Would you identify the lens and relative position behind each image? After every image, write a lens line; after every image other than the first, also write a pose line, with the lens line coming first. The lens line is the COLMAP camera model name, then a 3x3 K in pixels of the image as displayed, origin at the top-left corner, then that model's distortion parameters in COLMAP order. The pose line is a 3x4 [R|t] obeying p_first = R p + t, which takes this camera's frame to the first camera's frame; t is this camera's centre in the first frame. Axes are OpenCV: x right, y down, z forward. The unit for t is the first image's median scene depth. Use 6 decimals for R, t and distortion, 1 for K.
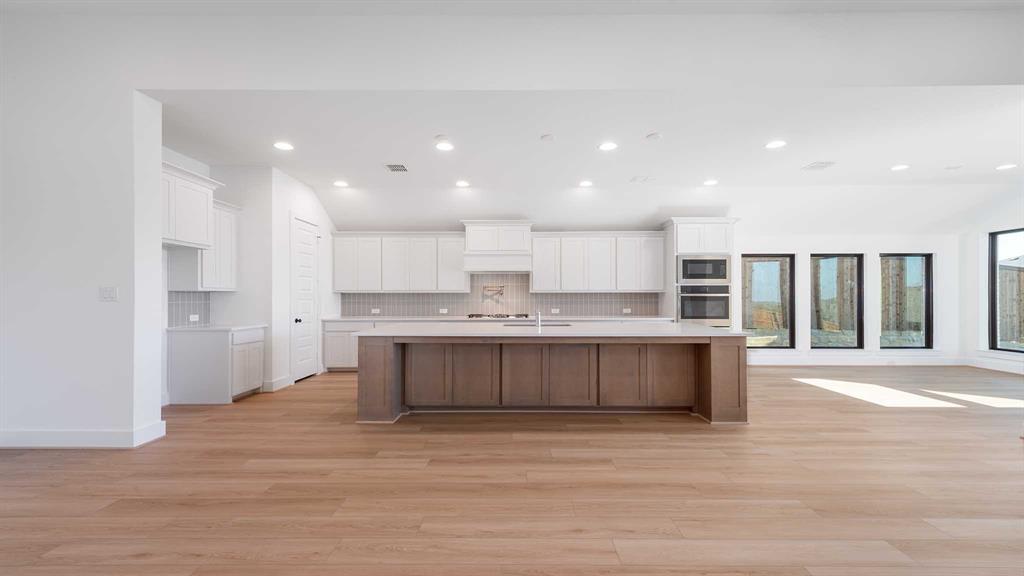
lens RADIAL K [[423.2, 0, 517.0], [0, 423.2, 296.5], [0, 0, 1]] dist [0.009411, -0.000086]
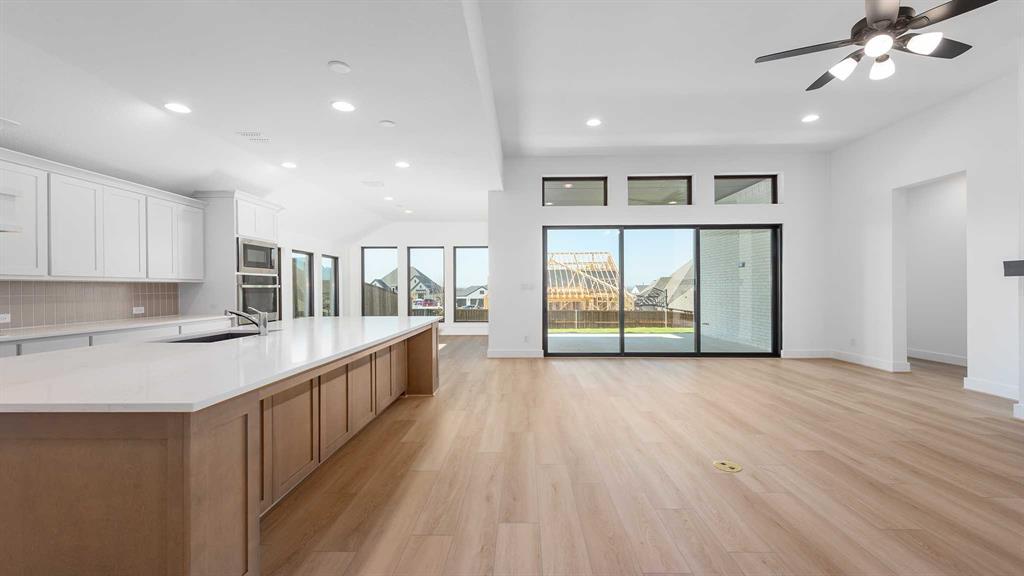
lens RADIAL K [[421.2, 0, 512.0], [0, 421.2, 288.0], [0, 0, 1]] dist [0.000762, -0.000080]
pose [[0.019461, -0.000295, 0.999811, -0.515110], [0.003277, 0.999995, 0.000231, 0.001519], [-0.999805, 0.003272, 0.019462, 0.562509]]
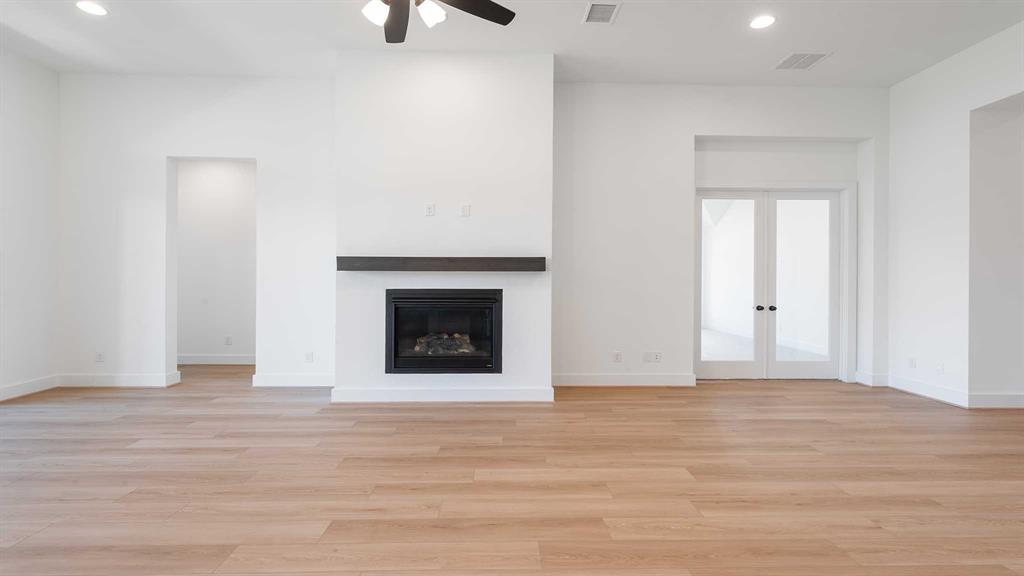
lens RADIAL K [[467.8, 0, 510.3], [0, 467.8, 283.0], [0, 0, 1]] dist [0.001539, 0.000010]
pose [[-0.999386, -0.002543, -0.034953, -0.088120], [-0.002655, 0.999991, 0.003162, 0.002751], [0.034945, 0.003252, -0.999384, 0.589929]]
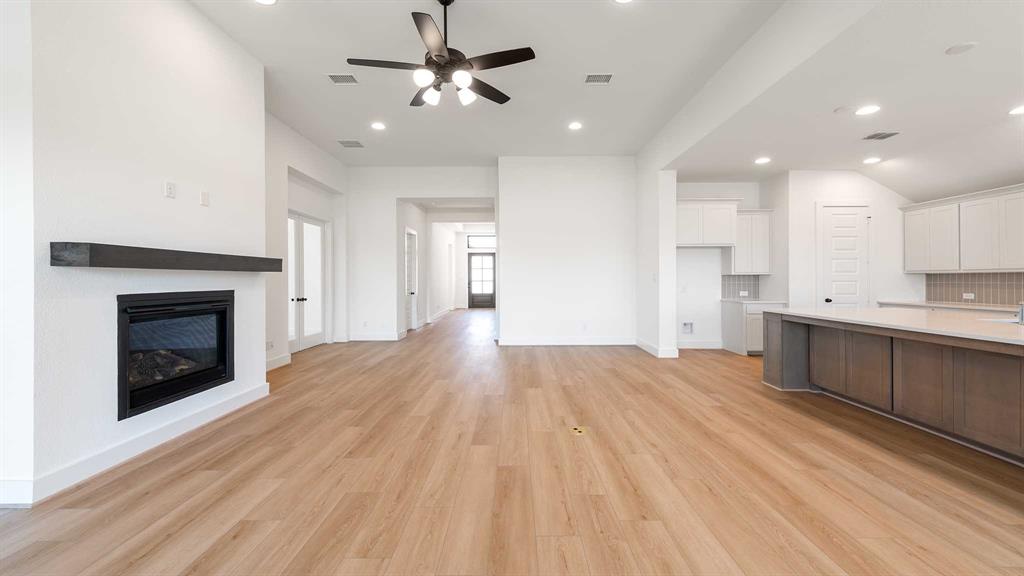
lens RADIAL K [[421.2, 0, 512.0], [0, 421.2, 288.0], [0, 0, 1]] dist [0.000762, -0.000080]
pose [[-0.002789, 0.019285, -0.999810, 0.614877], [0.004410, 0.999805, 0.019272, 0.000764], [0.999986, -0.004356, -0.002873, 0.215845]]
